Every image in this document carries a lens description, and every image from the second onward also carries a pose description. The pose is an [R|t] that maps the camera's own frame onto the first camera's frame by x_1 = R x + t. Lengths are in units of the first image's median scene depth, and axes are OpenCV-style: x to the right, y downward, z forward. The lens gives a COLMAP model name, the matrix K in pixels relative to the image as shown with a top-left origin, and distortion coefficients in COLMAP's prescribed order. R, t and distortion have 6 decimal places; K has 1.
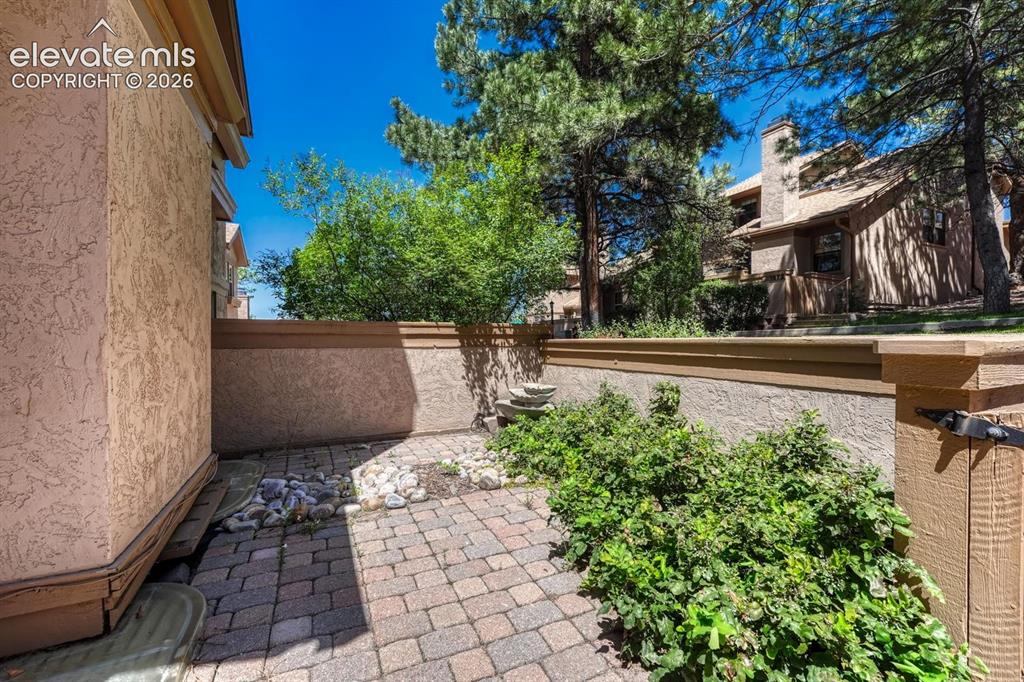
lens RADIAL K [[425.1, 0, 510.5], [0, 425.1, 344.6], [0, 0, 1]] dist [-0.006154, -0.000208]
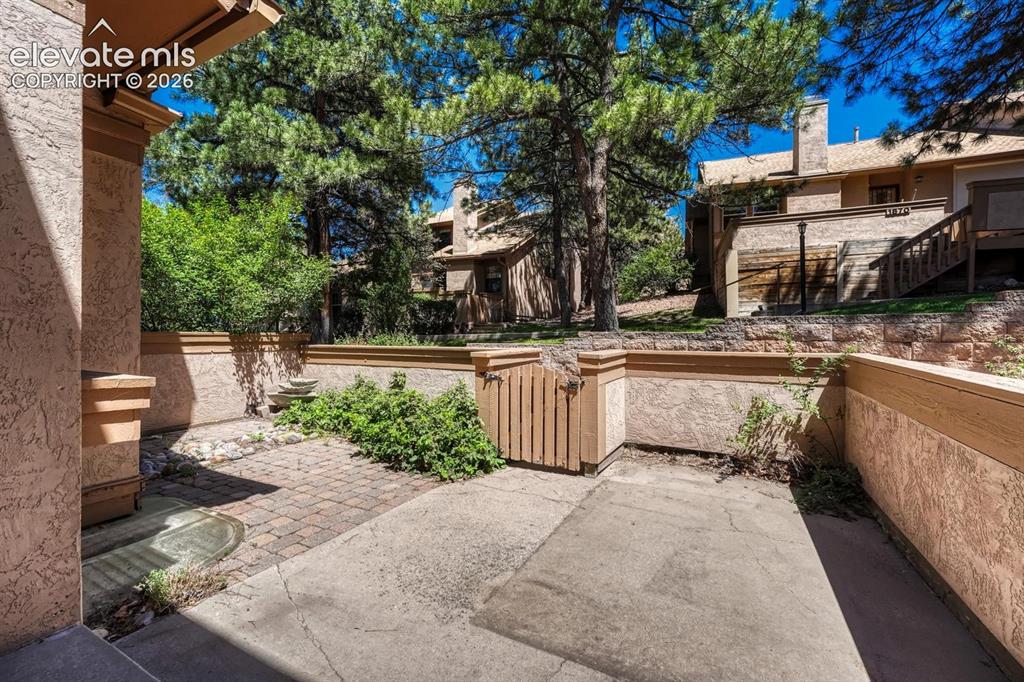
lens RADIAL K [[422.5, 0, 512.0], [0, 422.5, 341.0], [0, 0, 1]] dist [-0.008683, -0.000162]
pose [[0.786740, -0.000374, 0.617285, -0.248445], [0.000224, 1.000000, 0.000321, -0.027574], [-0.617285, -0.000114, 0.786740, -0.485589]]
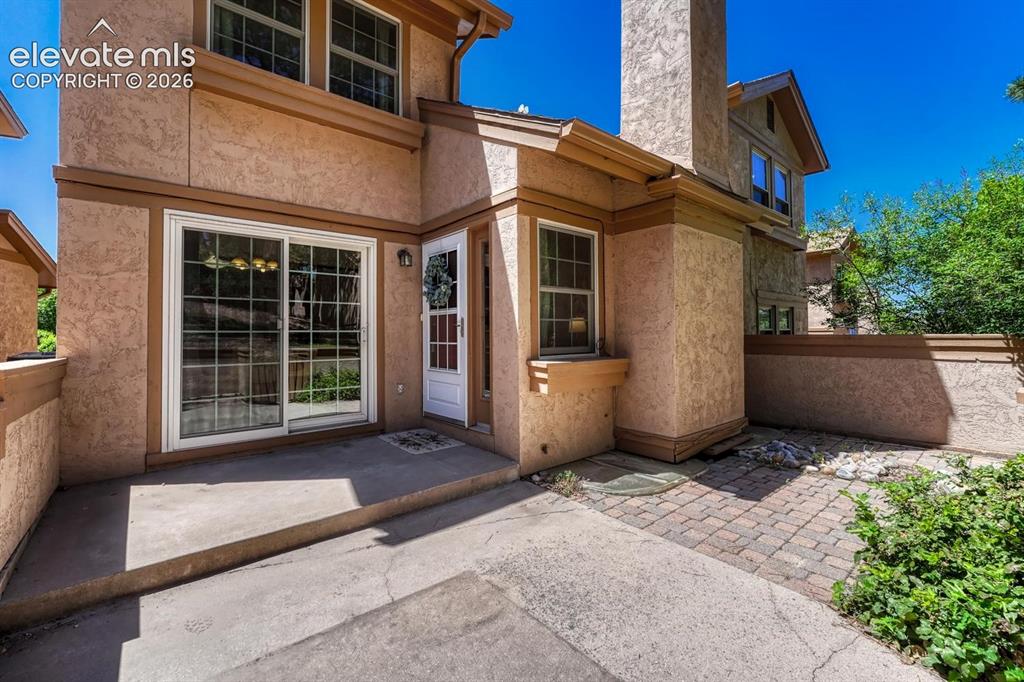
lens RADIAL K [[428.3, 0, 508.2], [0, 428.3, 327.5], [0, 0, 1]] dist [-0.007488, 0.000037]
pose [[0.260040, -0.015662, -0.965471, 0.461860], [-0.006161, 0.999821, -0.017879, -0.044626], [0.965578, 0.010597, 0.259897, -0.246174]]
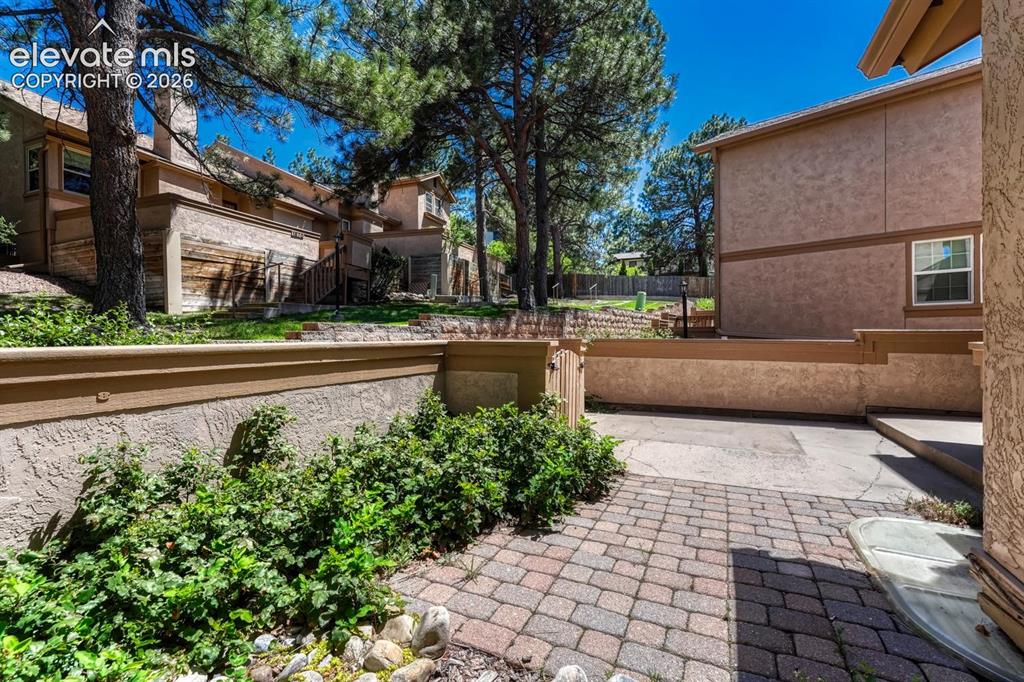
lens RADIAL K [[422.5, 0, 512.0], [0, 422.5, 341.0], [0, 0, 1]] dist [-0.008683, -0.000162]
pose [[-0.624756, 0.003559, 0.780812, -0.325284], [0.019566, 0.999747, 0.011099, -0.013373], [-0.780575, 0.022211, -0.624668, 0.811719]]
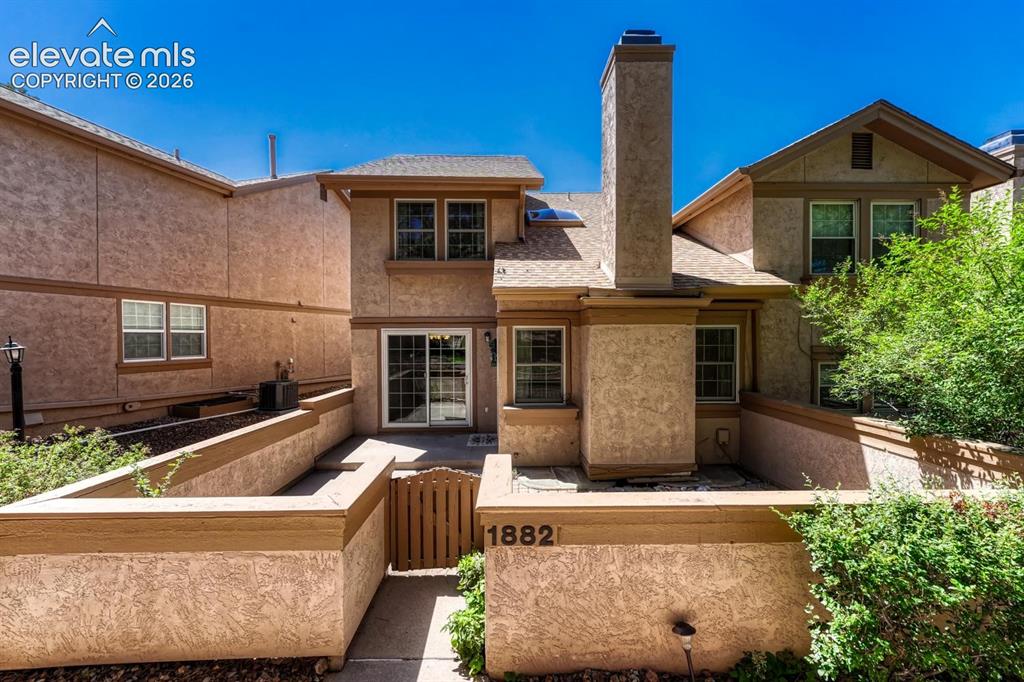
lens RADIAL K [[415.2, 0, 512.0], [0, 415.2, 341.0], [0, 0, 1]] dist [0.000050, -0.000010]
pose [[-0.402166, 0.015941, -0.915428, 1.003399], [-0.005244, 0.999792, 0.019714, -0.253137], [0.915552, 0.012729, -0.401998, 0.614530]]
